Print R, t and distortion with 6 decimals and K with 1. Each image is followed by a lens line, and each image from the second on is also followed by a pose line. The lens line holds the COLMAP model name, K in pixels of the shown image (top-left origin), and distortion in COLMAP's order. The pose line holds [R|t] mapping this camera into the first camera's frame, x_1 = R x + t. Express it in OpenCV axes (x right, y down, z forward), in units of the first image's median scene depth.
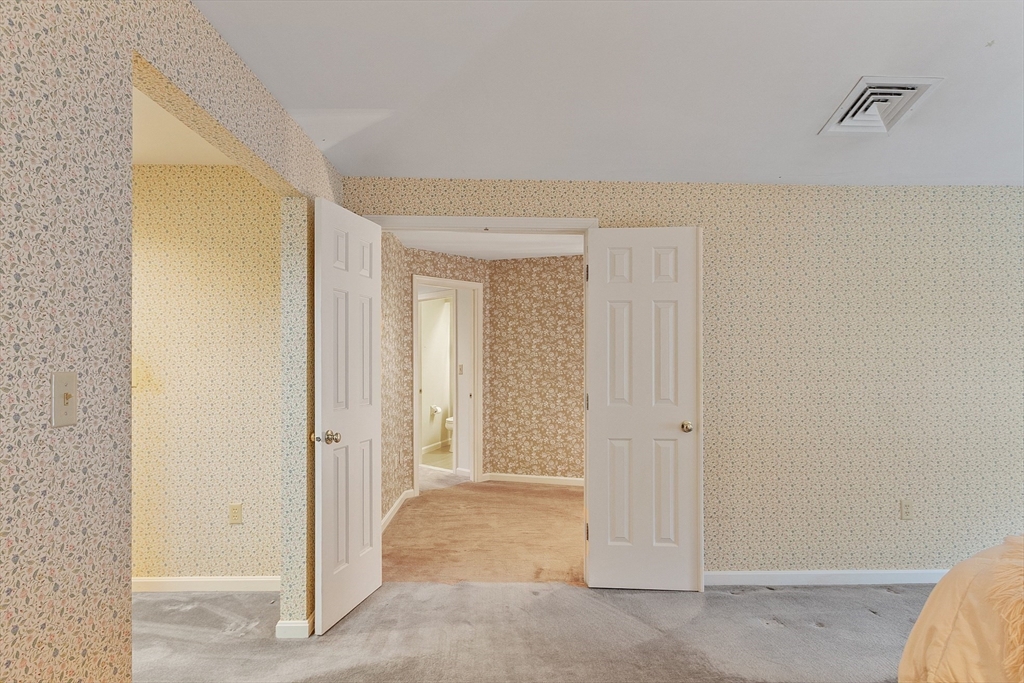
lens RADIAL K [[542.3, 0, 514.1], [0, 542.3, 360.0], [0, 0, 1]] dist [0.011022, -0.000575]
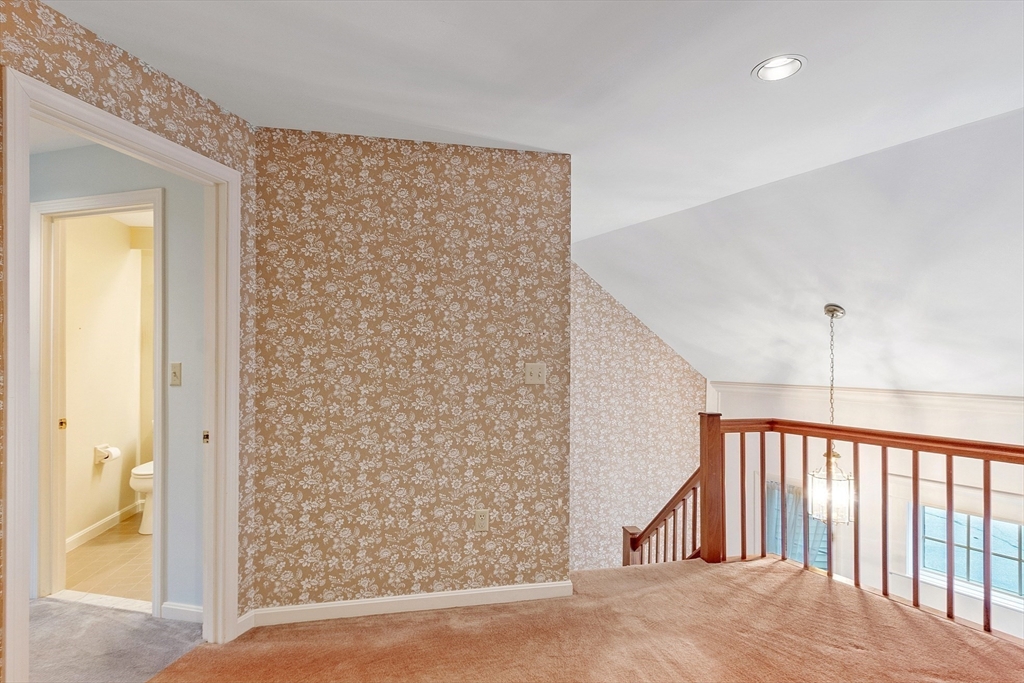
lens RADIAL K [[542.3, 0, 514.1], [0, 542.3, 360.0], [0, 0, 1]] dist [0.011022, -0.000575]
pose [[0.882096, 0.003901, 0.471053, -0.068556], [-0.006077, 0.999977, 0.003097, 0.003148], [-0.471030, -0.005595, 0.882099, 0.514466]]
